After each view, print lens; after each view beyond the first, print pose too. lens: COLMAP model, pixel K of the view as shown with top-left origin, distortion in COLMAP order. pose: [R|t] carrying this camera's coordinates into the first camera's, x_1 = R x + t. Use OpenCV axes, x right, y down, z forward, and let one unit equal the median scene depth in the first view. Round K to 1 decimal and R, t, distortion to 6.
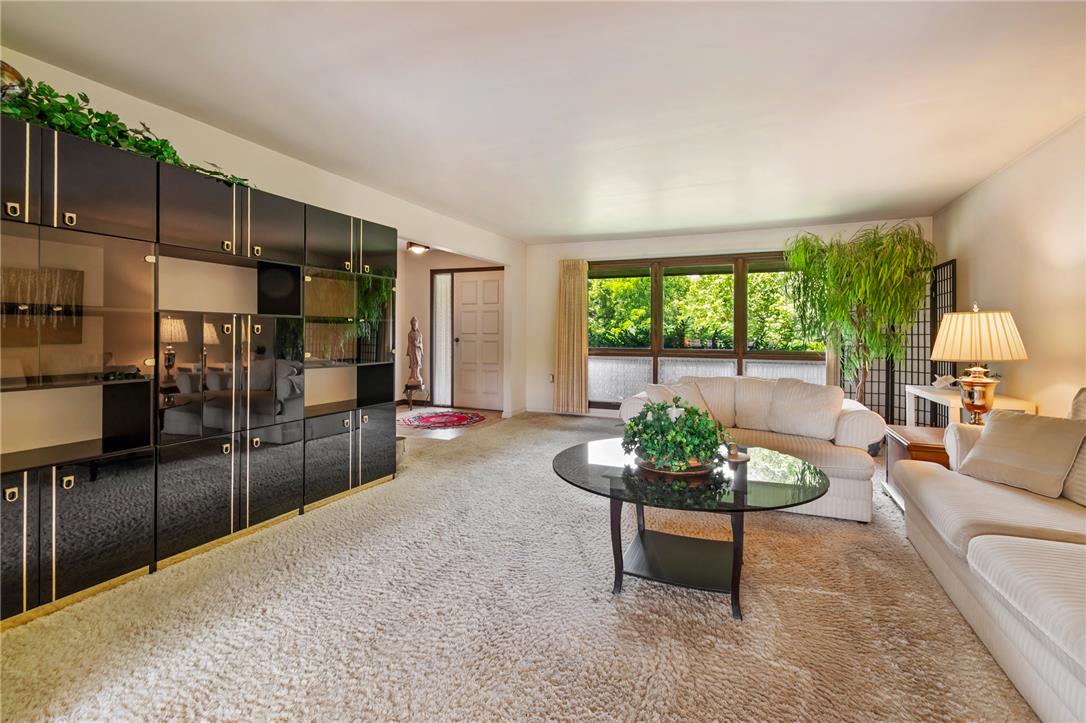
lens RADIAL K [[484.0, 0, 546.9], [0, 484.0, 333.1], [0, 0, 1]] dist [-0.000535, -0.000166]
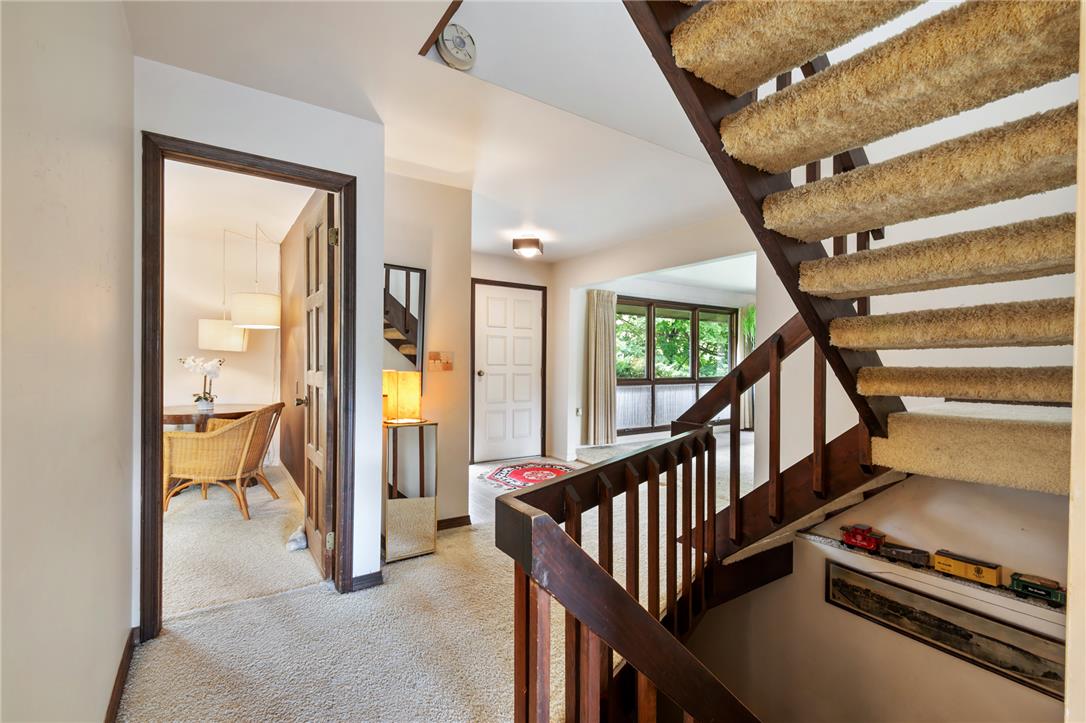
lens RADIAL K [[517.5, 0, 547.8], [0, 517.5, 360.8], [0, 0, 1]] dist [0.000677, -0.001246]
pose [[0.520412, 0.004266, 0.853905, -0.841432], [-0.000030, 0.999988, -0.004978, -0.001301], [-0.853915, 0.002565, 0.520406, 0.498398]]
